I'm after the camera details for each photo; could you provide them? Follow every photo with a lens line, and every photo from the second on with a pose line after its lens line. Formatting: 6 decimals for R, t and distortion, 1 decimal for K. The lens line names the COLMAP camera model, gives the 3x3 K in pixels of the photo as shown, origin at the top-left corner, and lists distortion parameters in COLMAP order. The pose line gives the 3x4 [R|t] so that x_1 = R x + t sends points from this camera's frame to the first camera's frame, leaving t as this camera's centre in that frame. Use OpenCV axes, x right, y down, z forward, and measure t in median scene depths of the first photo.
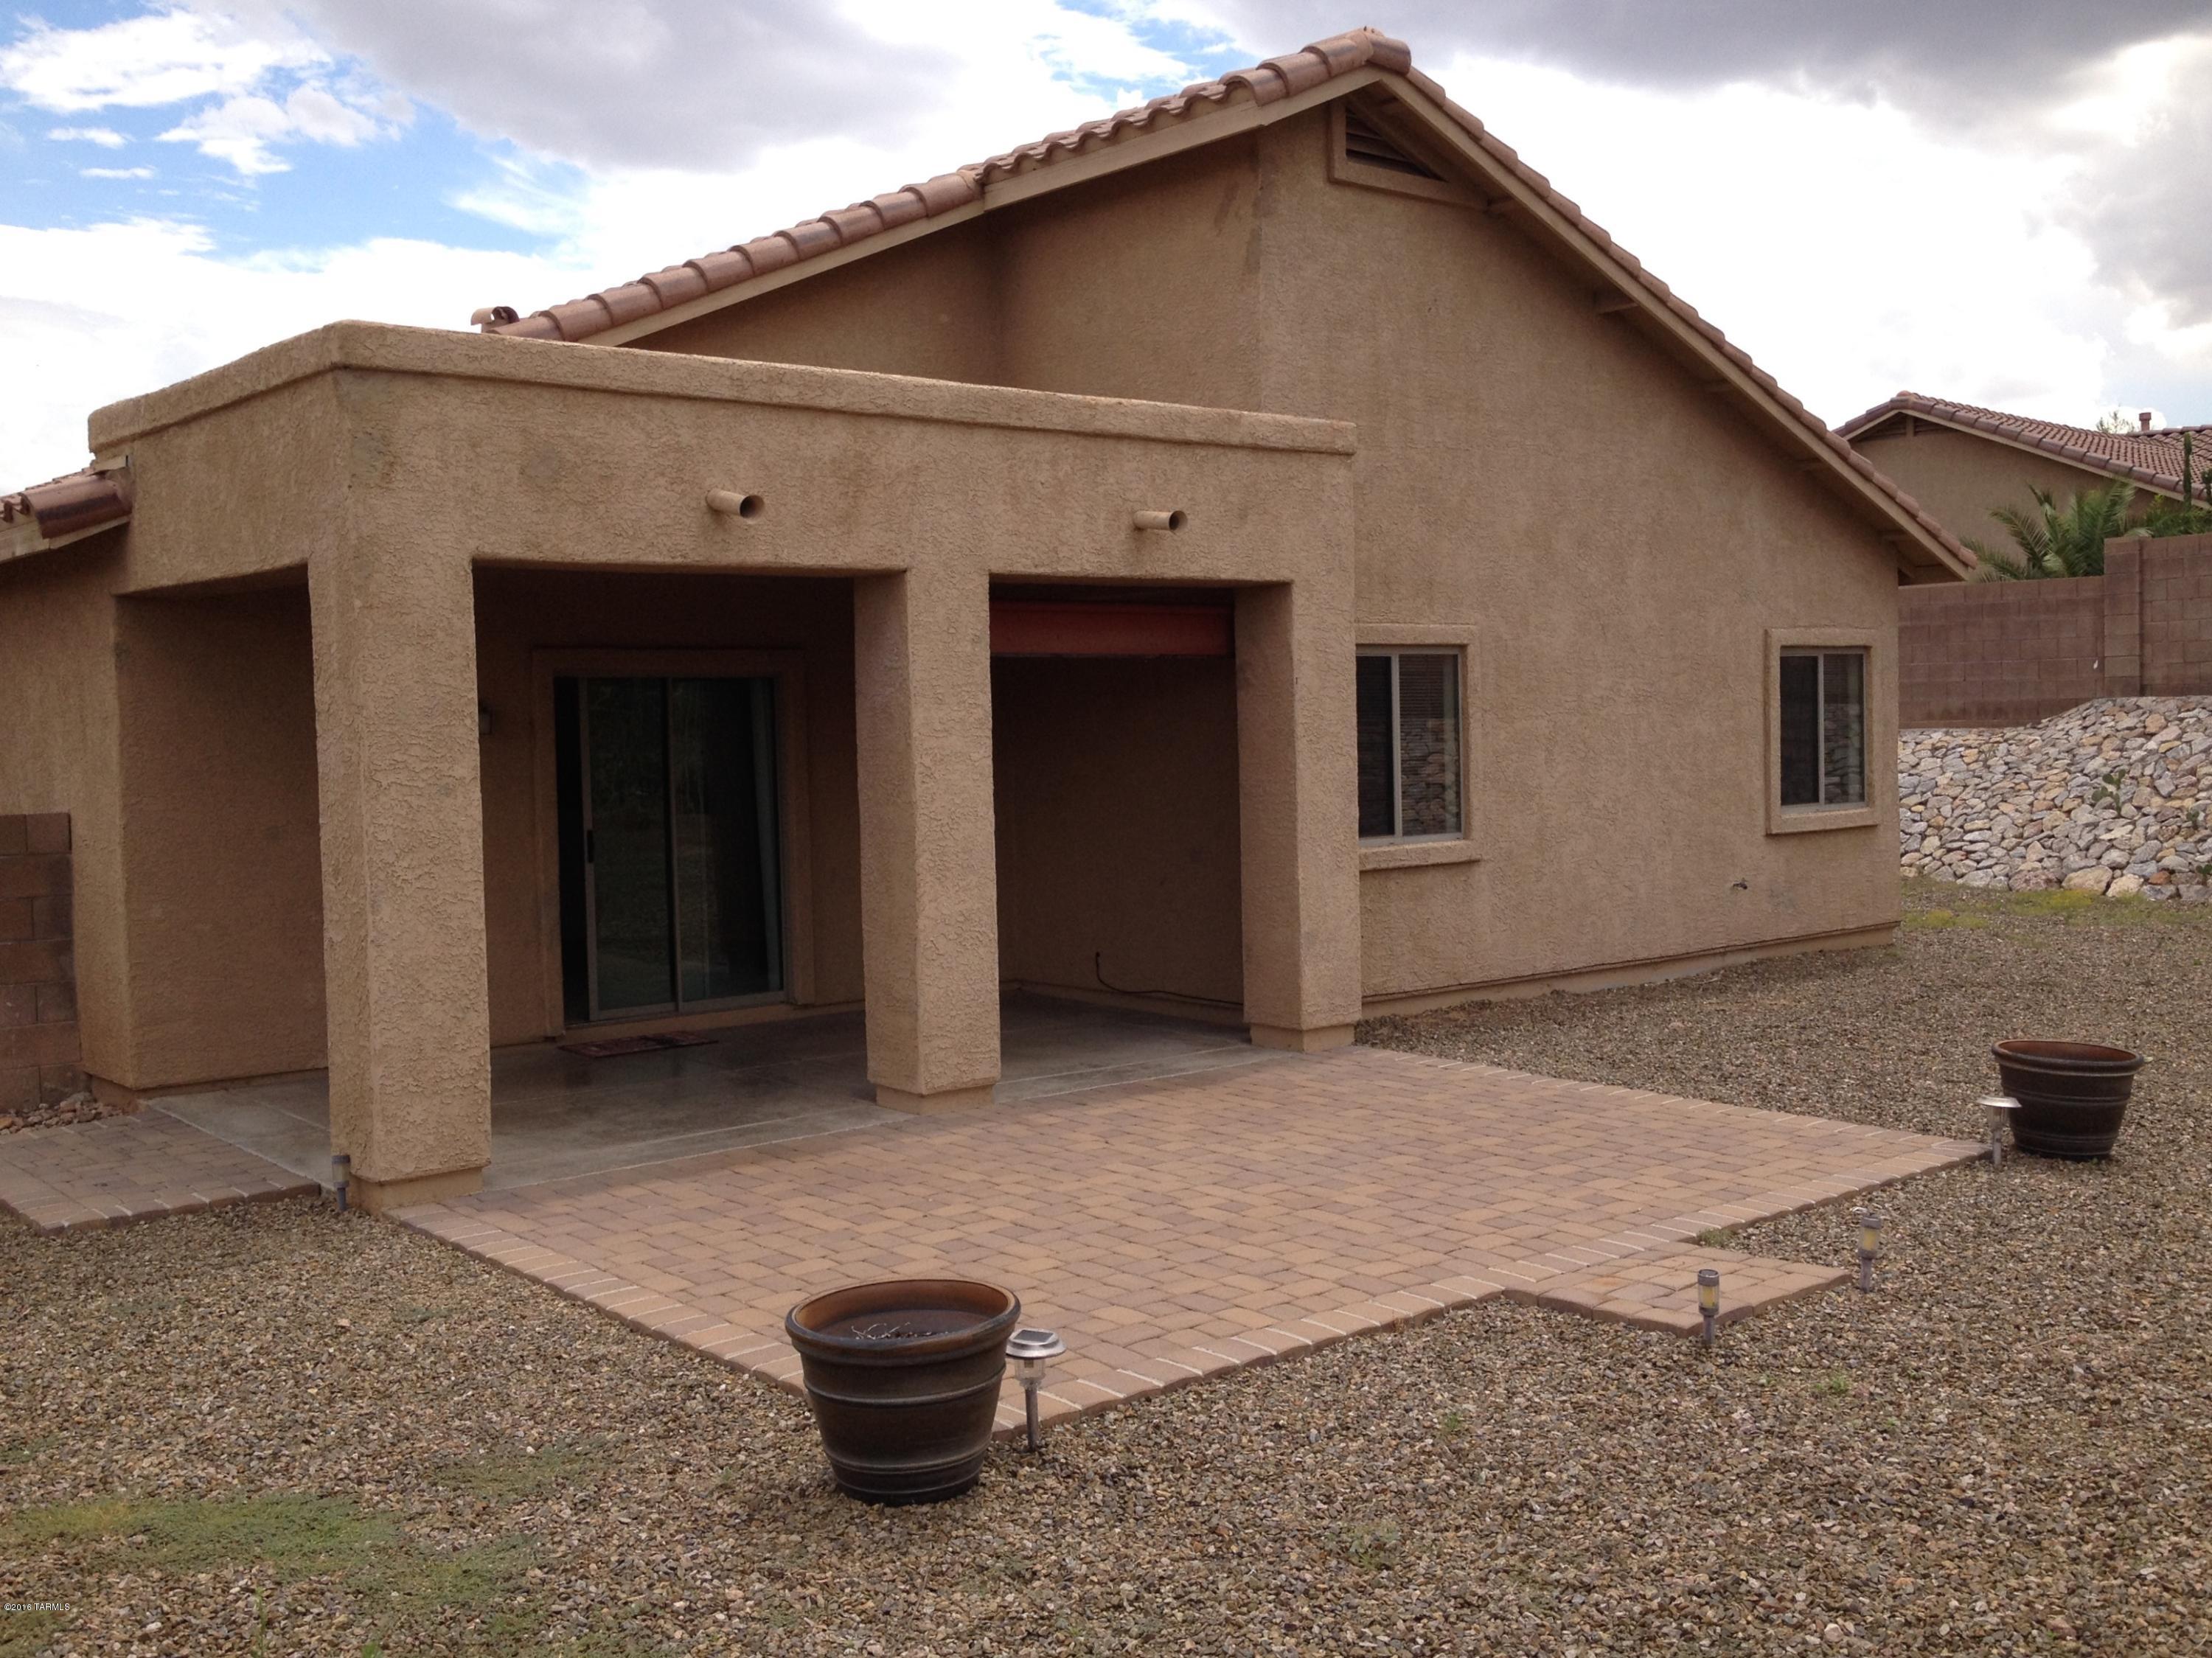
lens RADIAL K [[2161.4, 0, 1106.0], [0, 2161.4, 829.0], [0, 0, 1]] dist [0.101917, -0.305146]
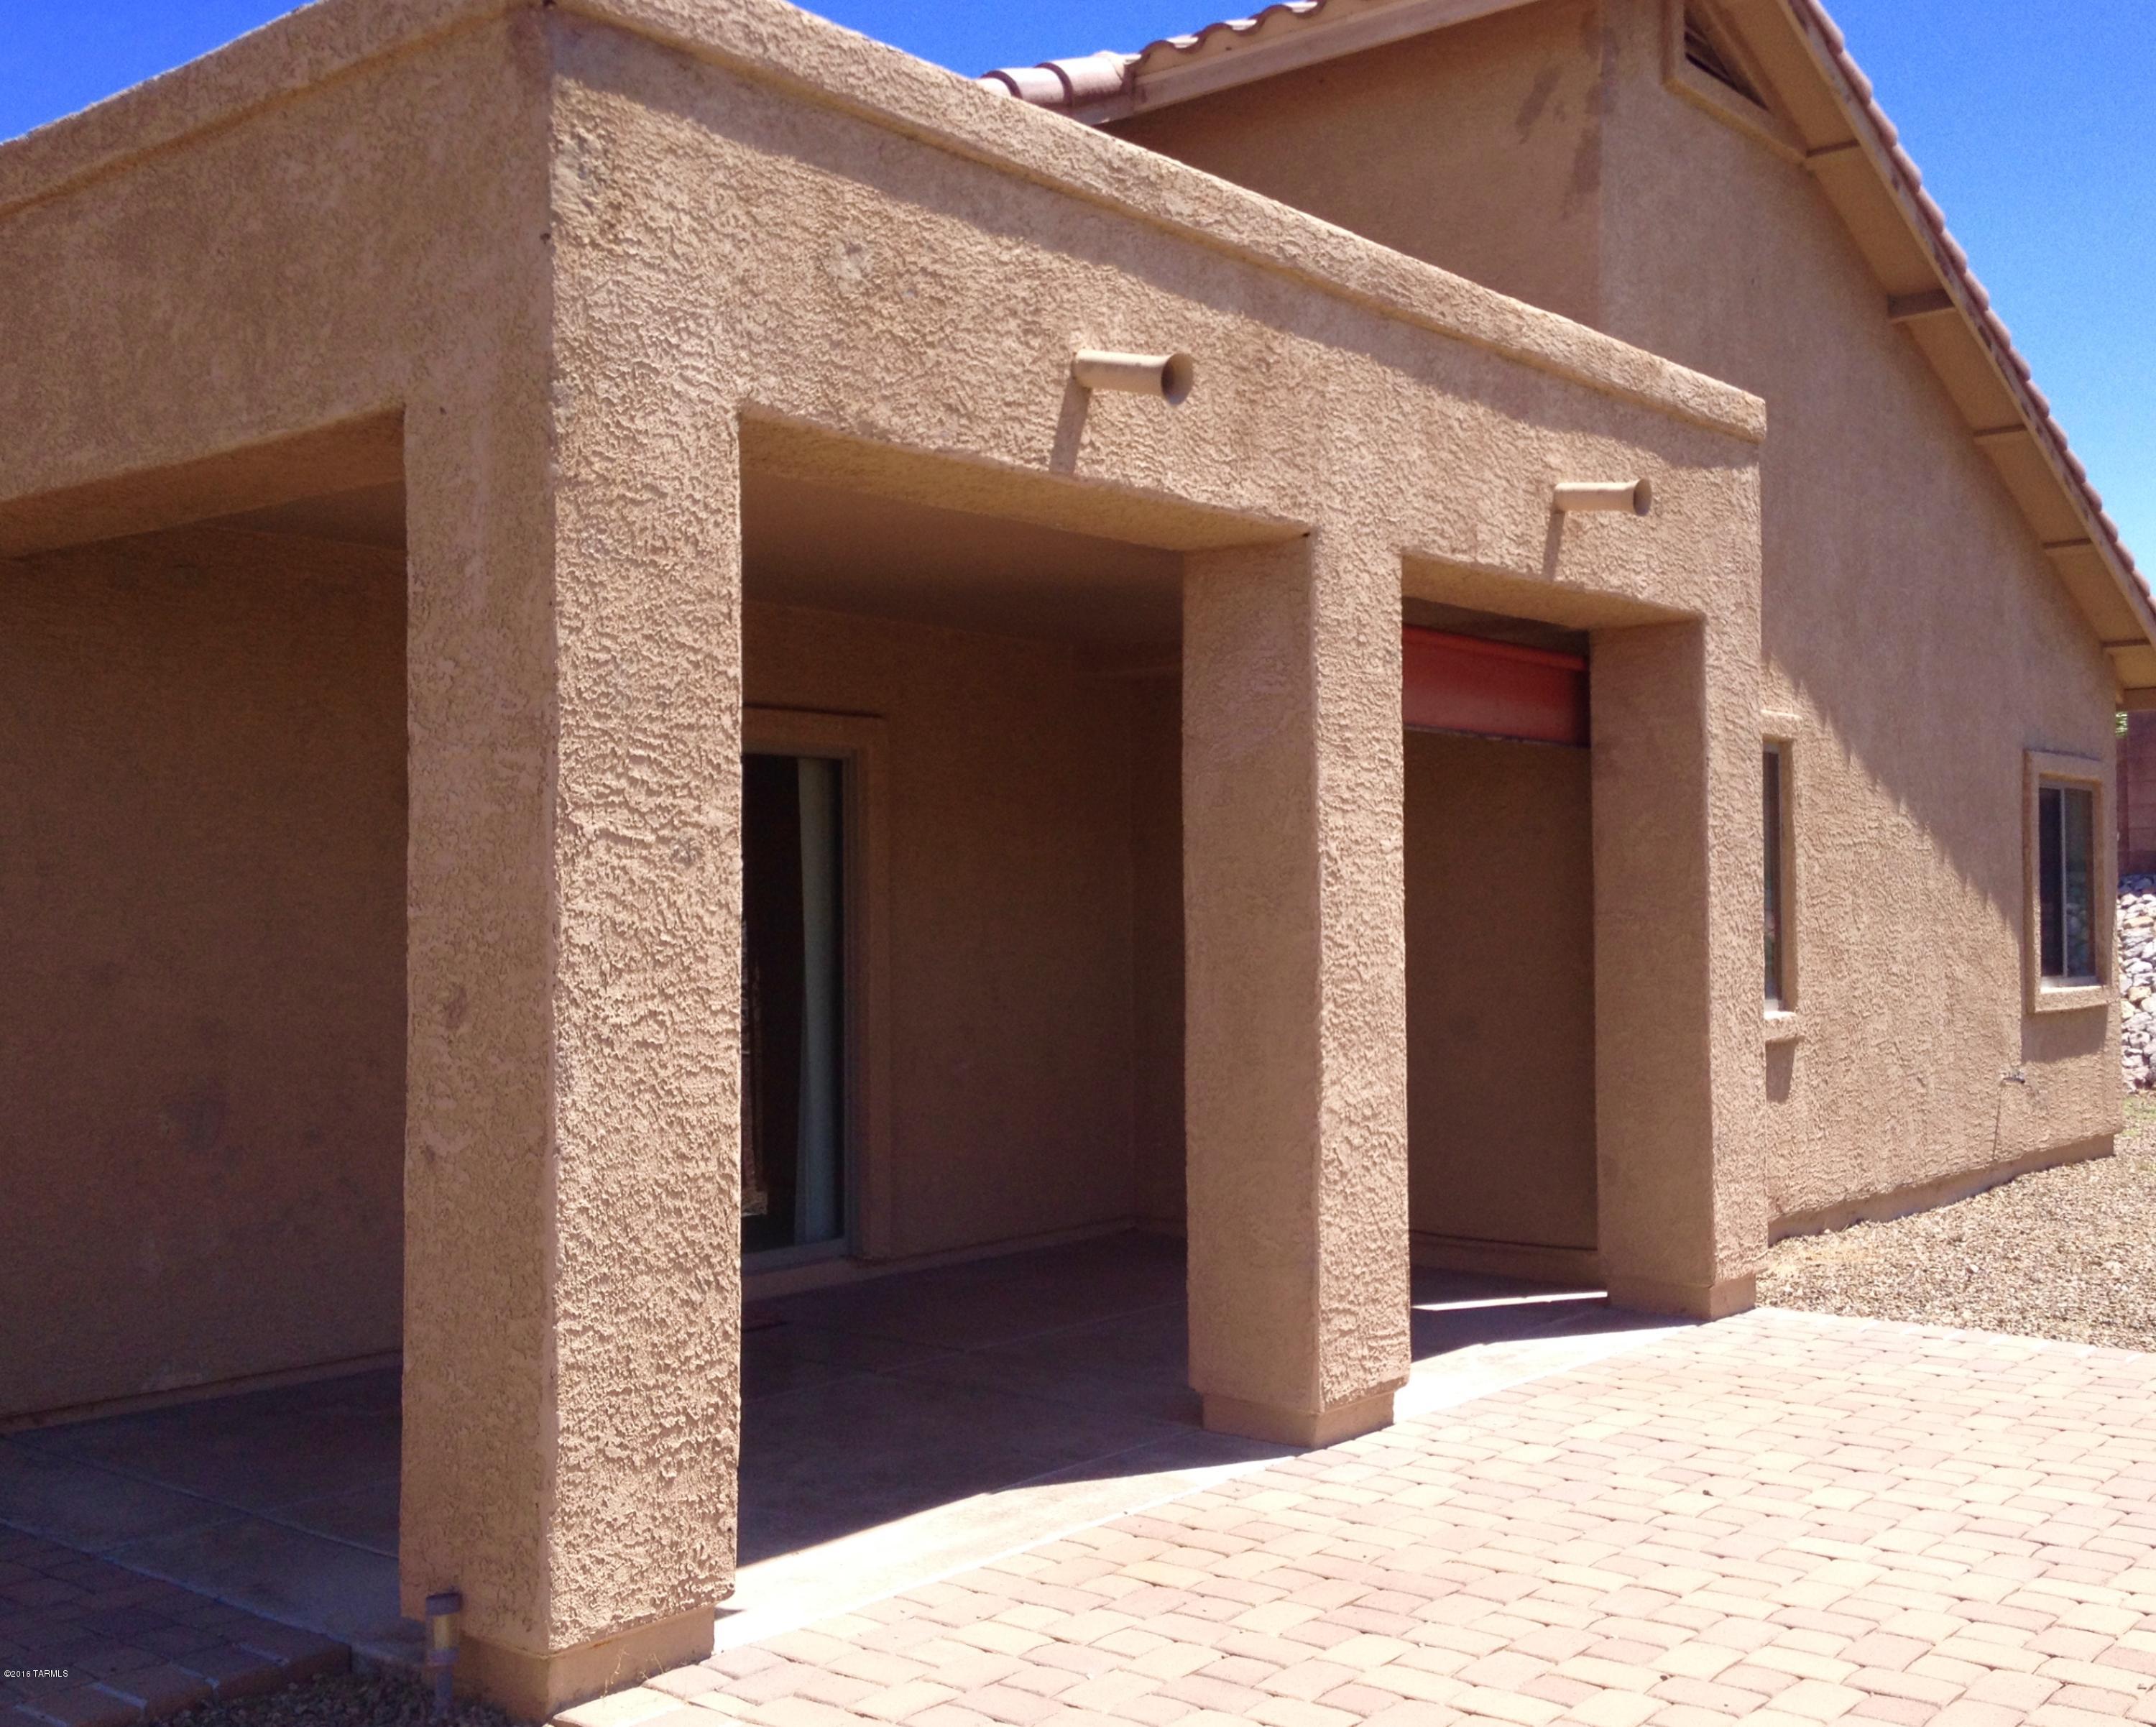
lens RADIAL K [[2228.8, 0, 1078.0], [0, 2228.8, 863.5], [0, 0, 1]] dist [0.121192, -0.301650]
pose [[0.979521, 0.016652, 0.200651, -0.288099], [0.000861, 0.996218, -0.086879, 0.027619], [-0.201339, 0.085273, 0.975803, 0.422846]]
